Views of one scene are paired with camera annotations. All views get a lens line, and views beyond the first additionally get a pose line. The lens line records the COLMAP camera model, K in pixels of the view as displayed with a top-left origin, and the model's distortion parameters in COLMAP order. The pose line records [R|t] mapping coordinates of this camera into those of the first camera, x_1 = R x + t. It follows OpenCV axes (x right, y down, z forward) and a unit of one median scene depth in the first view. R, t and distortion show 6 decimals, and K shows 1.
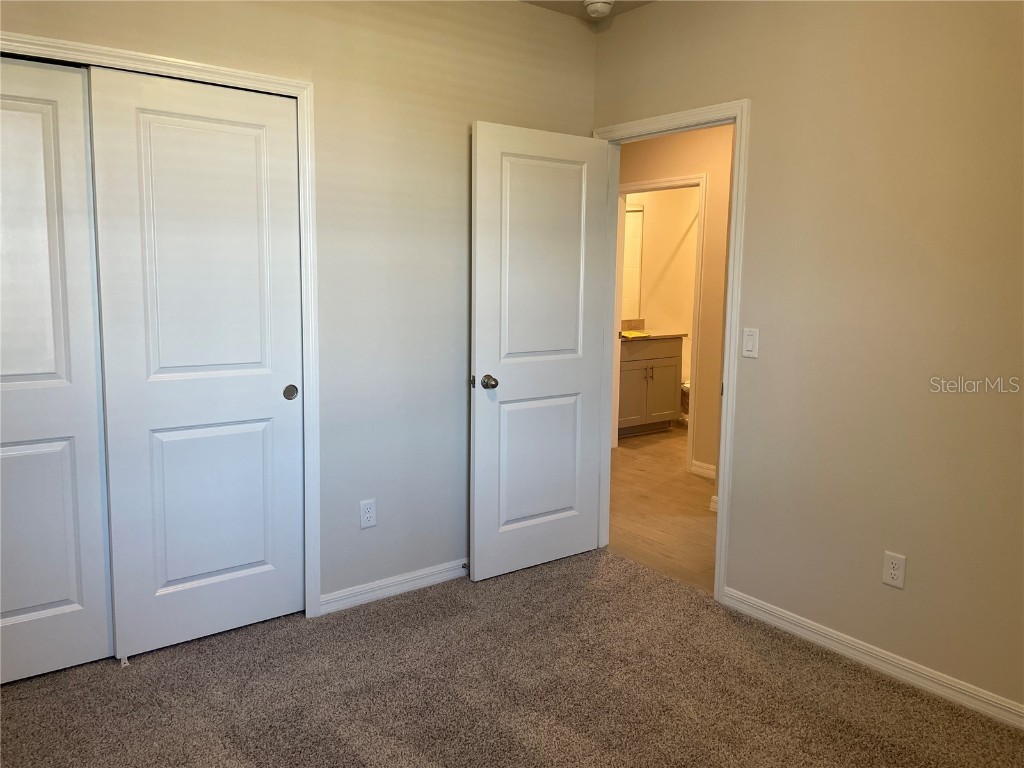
lens RADIAL K [[768.4, 0, 511.7], [0, 768.4, 382.2], [0, 0, 1]] dist [0.052048, -0.056860]
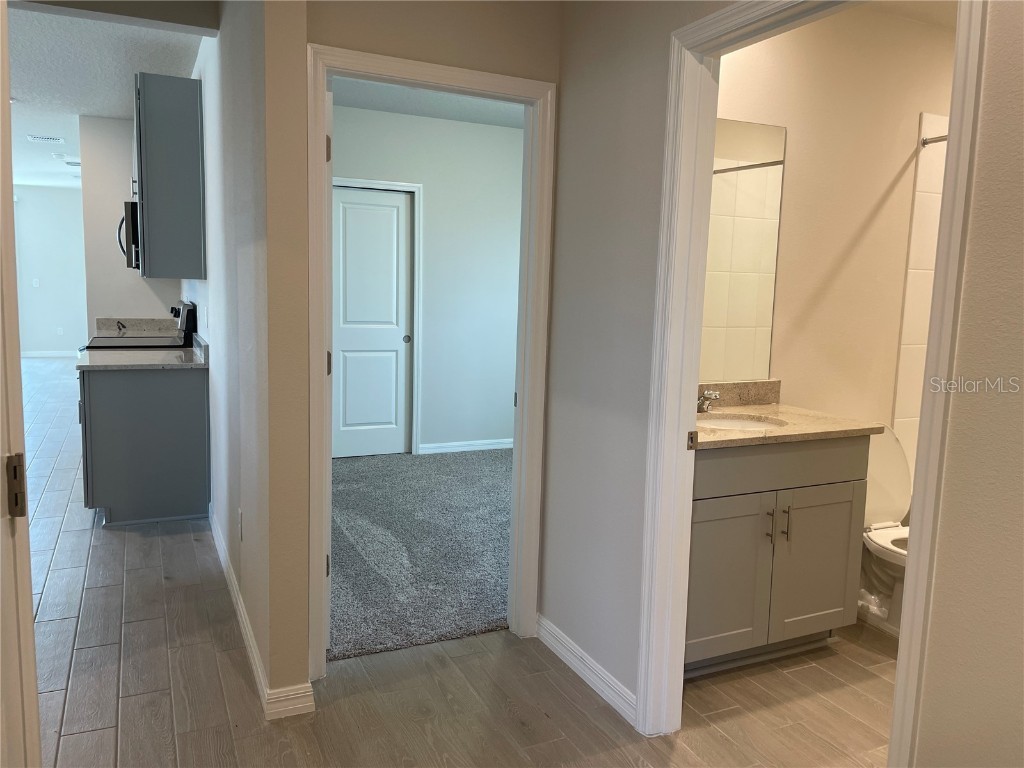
lens RADIAL K [[768.4, 0, 514.7], [0, 768.4, 385.0], [0, 0, 1]] dist [0.052048, -0.056860]
pose [[0.979592, 0.043359, -0.196262, 0.116743], [-0.045050, 0.998976, -0.004161, -0.075886], [0.195880, 0.012918, 0.980543, 0.561911]]
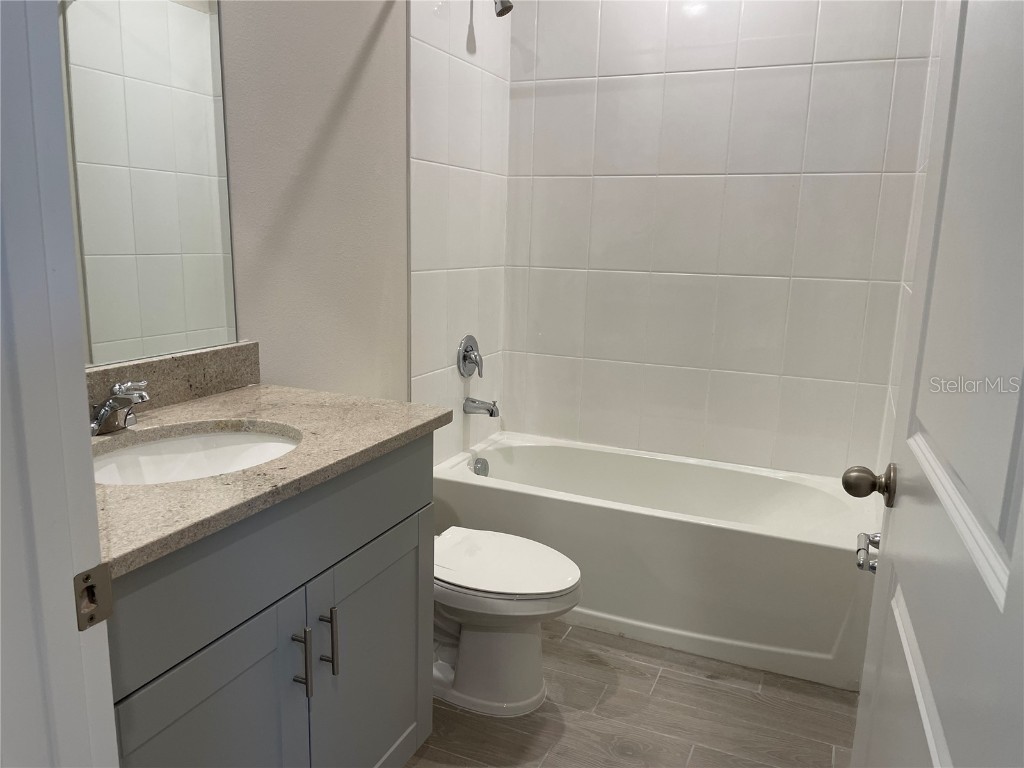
lens RADIAL K [[768.4, 0, 508.8], [0, 768.4, 383.4], [0, 0, 1]] dist [0.052048, -0.056860]
pose [[0.868522, -0.080434, 0.489081, 0.127662], [0.047816, 0.995739, 0.078845, -0.091343], [-0.493339, -0.045093, 0.868667, 0.793196]]
